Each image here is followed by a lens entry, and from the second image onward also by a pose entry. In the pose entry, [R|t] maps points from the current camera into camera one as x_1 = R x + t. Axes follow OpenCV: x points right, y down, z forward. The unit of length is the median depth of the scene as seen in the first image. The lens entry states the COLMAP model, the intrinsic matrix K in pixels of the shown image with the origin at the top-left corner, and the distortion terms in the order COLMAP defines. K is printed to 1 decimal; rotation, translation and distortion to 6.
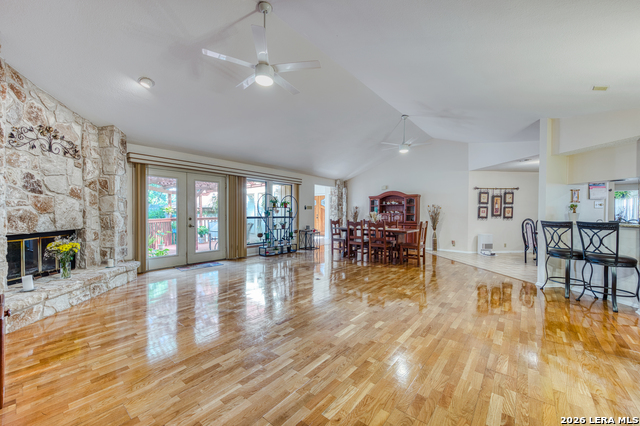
lens RADIAL K [[256.4, 0, 314.5], [0, 256.4, 214.3], [0, 0, 1]] dist [0.000675, 0.000151]
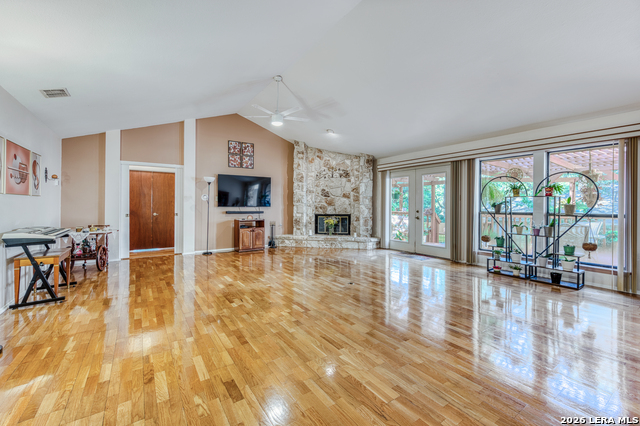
lens RADIAL K [[256.4, 0, 313.5], [0, 256.4, 207.7], [0, 0, 1]] dist [0.000675, 0.000151]
pose [[-0.277037, 0.005634, -0.960843, 1.022854], [-0.012083, 0.999883, 0.009347, -0.004811], [0.960783, 0.014200, -0.276937, 1.323762]]
